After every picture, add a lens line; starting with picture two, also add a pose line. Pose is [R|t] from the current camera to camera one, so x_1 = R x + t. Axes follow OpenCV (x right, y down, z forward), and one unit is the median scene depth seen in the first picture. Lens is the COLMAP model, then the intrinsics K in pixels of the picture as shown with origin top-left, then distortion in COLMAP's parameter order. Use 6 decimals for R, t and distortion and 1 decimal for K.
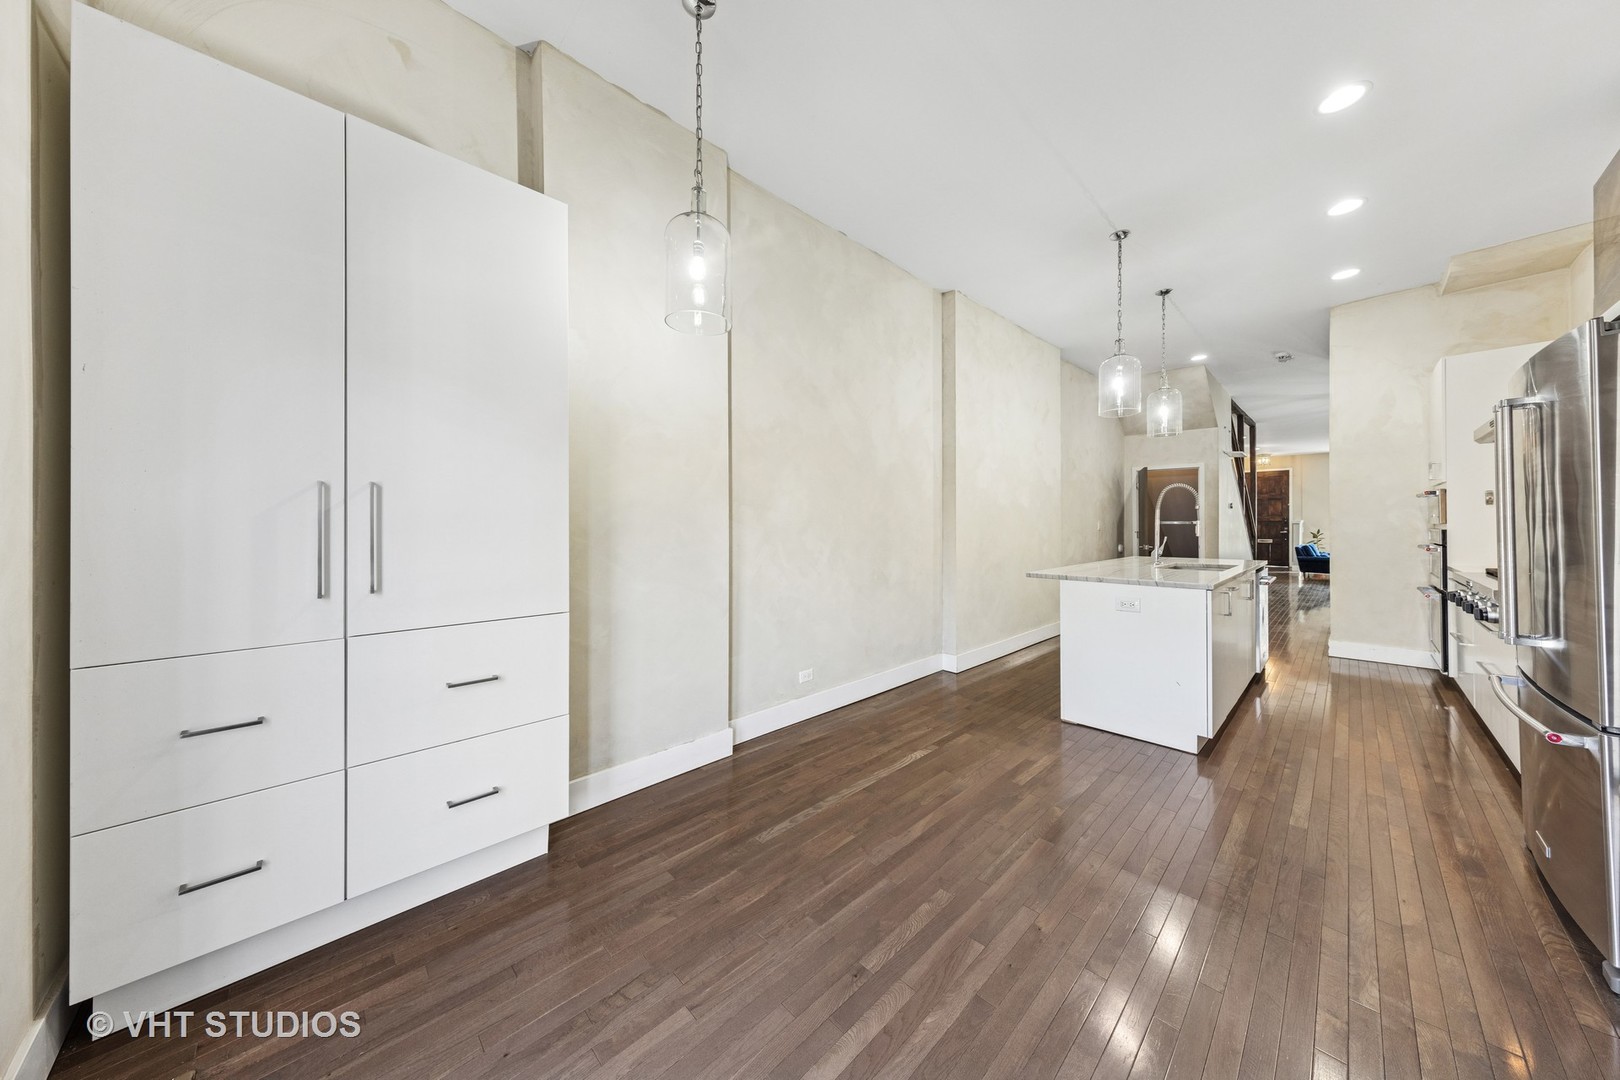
lens RADIAL K [[520.8, 0, 821.4], [0, 520.8, 531.9], [0, 0, 1]] dist [0.004965, -0.000181]
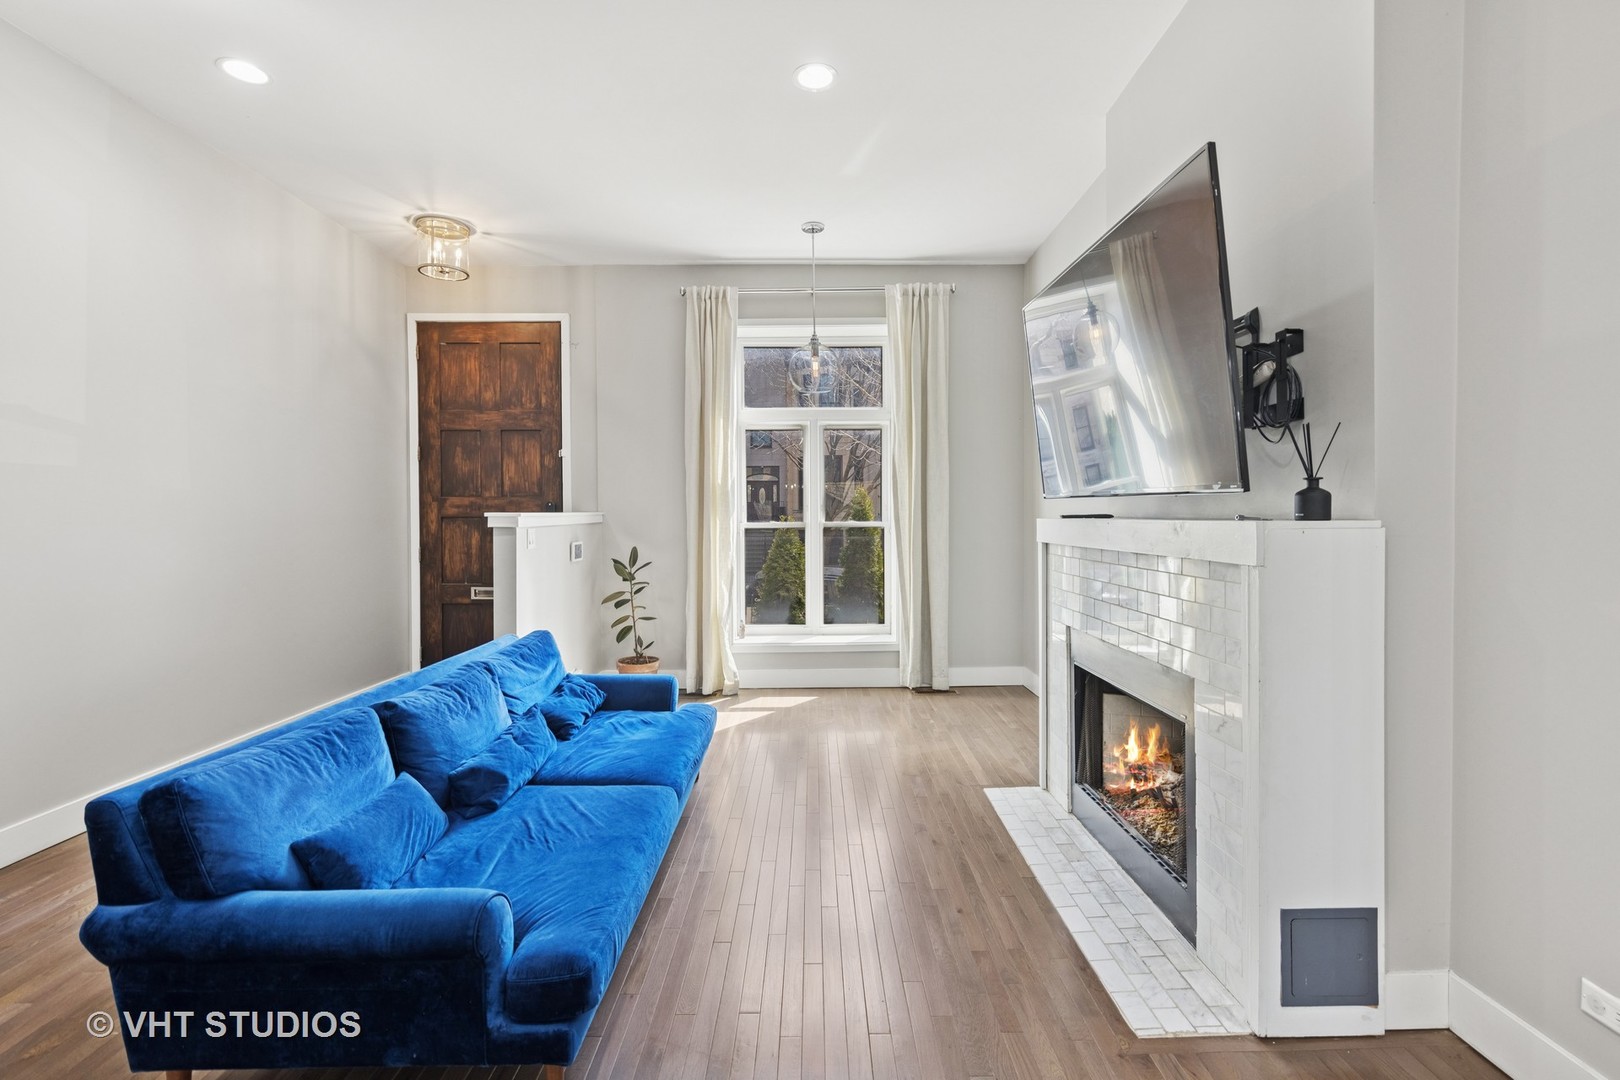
lens RADIAL K [[728.9, 0, 814.3], [0, 728.9, 528.7], [0, 0, 1]] dist [0.001761, 0.000307]
pose [[0.699726, -0.008784, 0.714357, 1.640519], [0.008007, 0.999958, 0.004453, -0.033883], [-0.714366, 0.002604, 0.699767, 1.483306]]
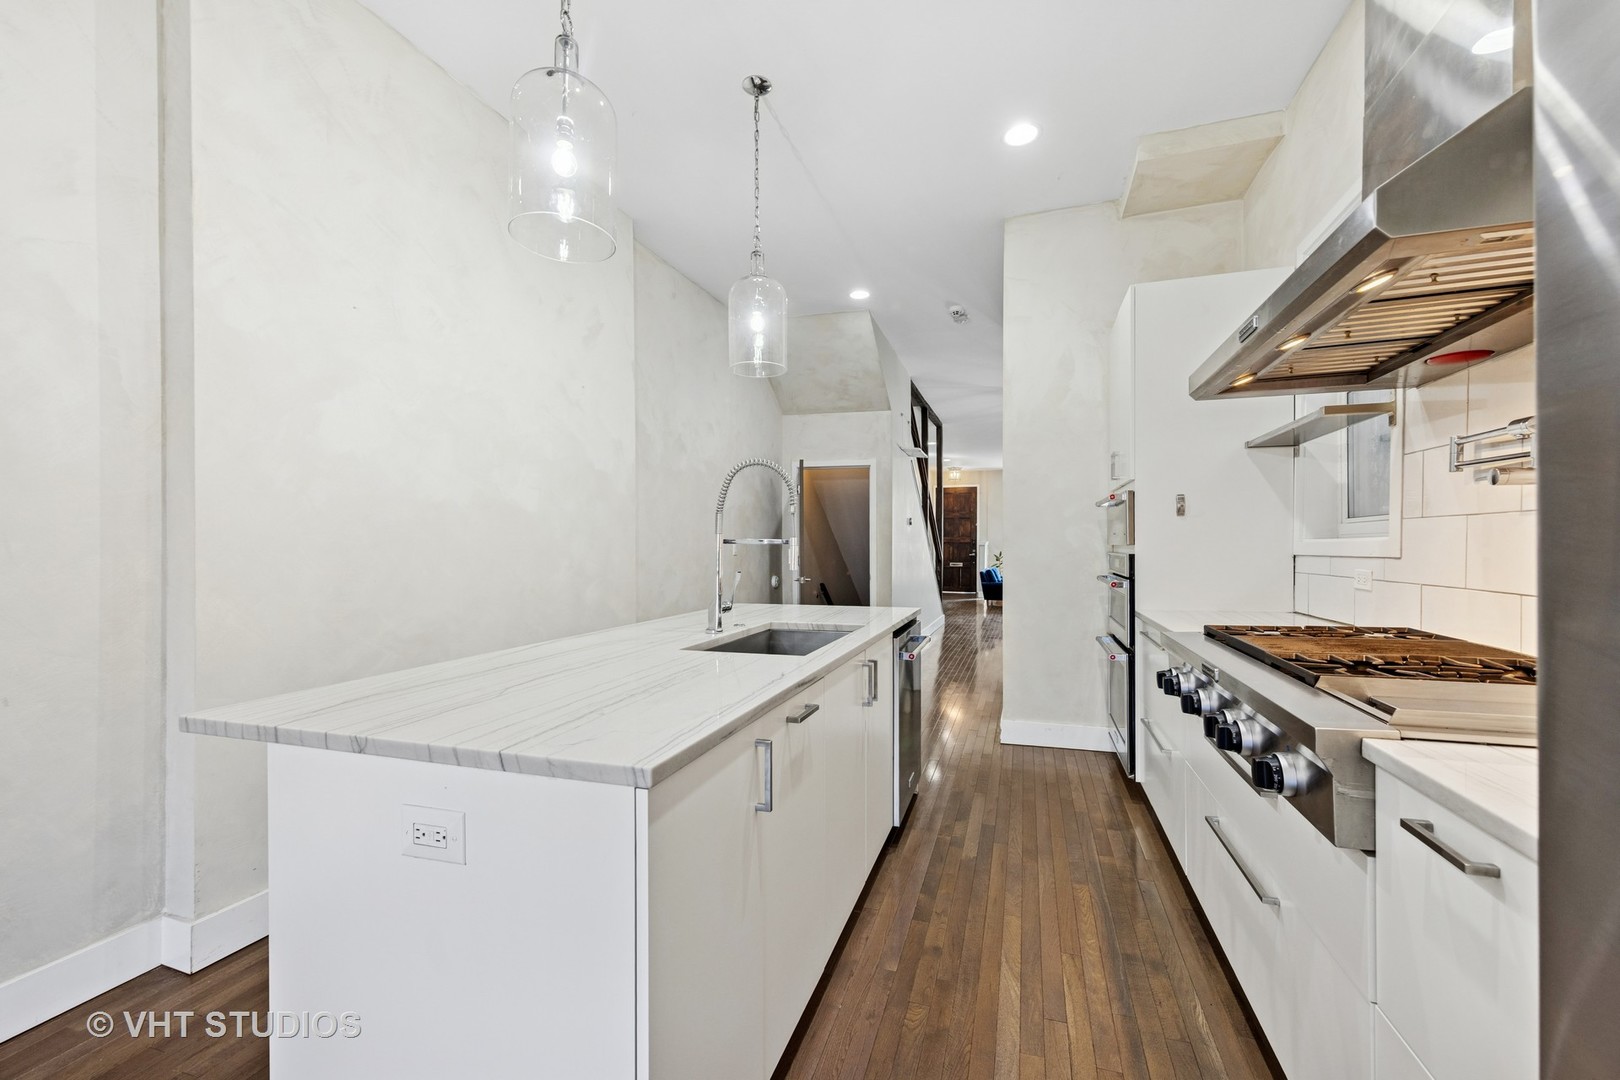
lens RADIAL K [[652.6, 0, 818.4], [0, 652.6, 574.4], [0, 0, 1]] dist [0.000306, 0.000043]
pose [[0.885509, -0.019281, 0.464223, 0.270606], [0.005894, 0.999524, 0.030272, -0.003367], [-0.464585, -0.024070, 0.885201, 0.267414]]
